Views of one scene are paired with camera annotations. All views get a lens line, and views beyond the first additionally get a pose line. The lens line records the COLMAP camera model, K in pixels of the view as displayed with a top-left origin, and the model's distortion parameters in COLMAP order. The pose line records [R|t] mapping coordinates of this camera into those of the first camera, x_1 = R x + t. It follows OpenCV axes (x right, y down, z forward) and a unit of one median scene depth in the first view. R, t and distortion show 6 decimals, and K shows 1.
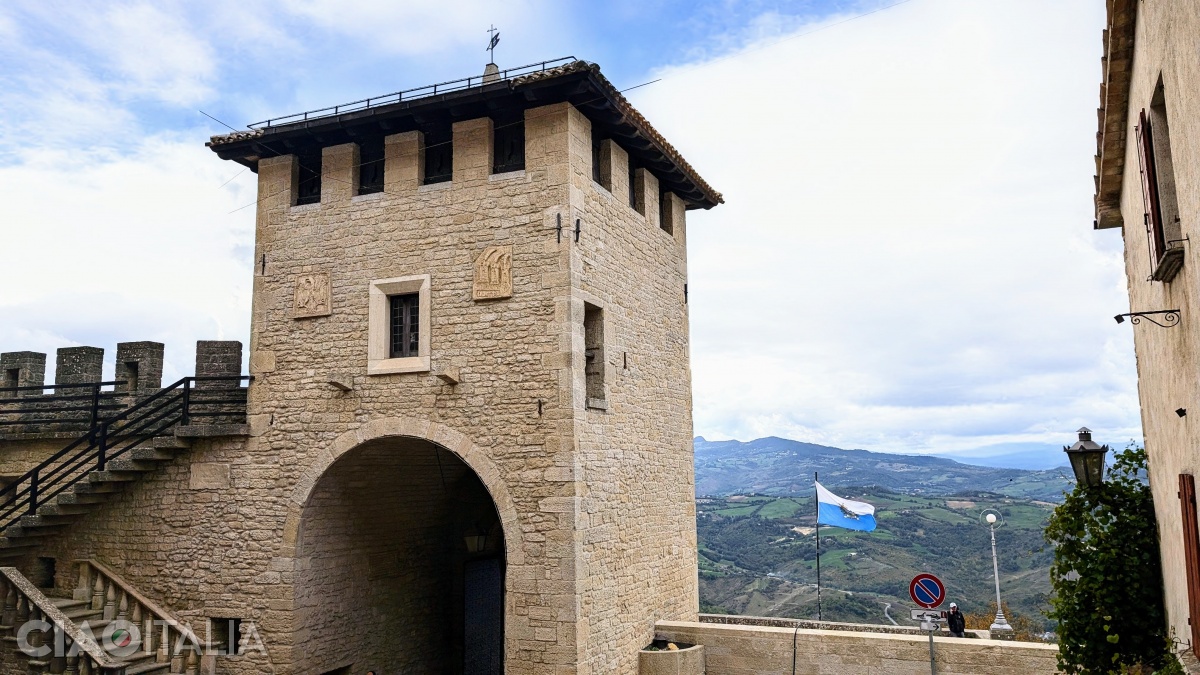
lens RADIAL K [[884.2, 0, 596.7], [0, 884.2, 336.0], [0, 0, 1]] dist [0.020670, 0.022263]
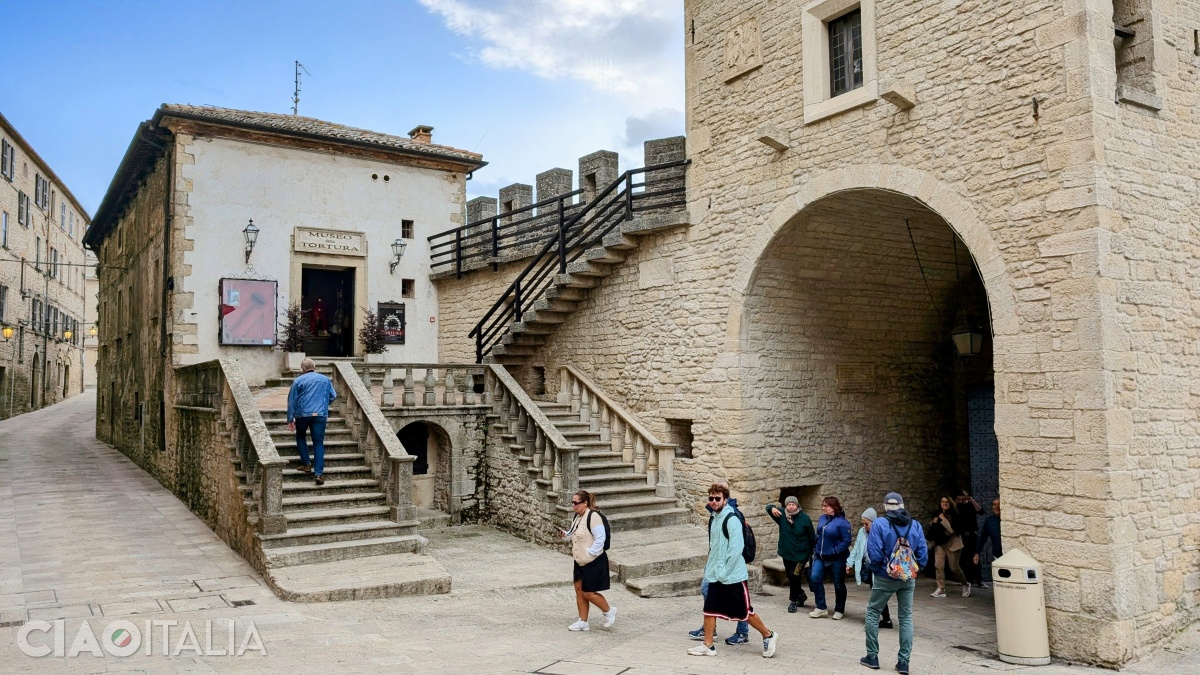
lens RADIAL K [[884.2, 0, 596.3], [0, 884.2, 334.3], [0, 0, 1]] dist [0.020670, 0.022263]
pose [[0.825181, -0.031093, -0.564012, 0.033956], [0.082478, 0.994415, 0.065850, 0.158979], [0.558814, -0.100857, 0.823137, 0.200456]]
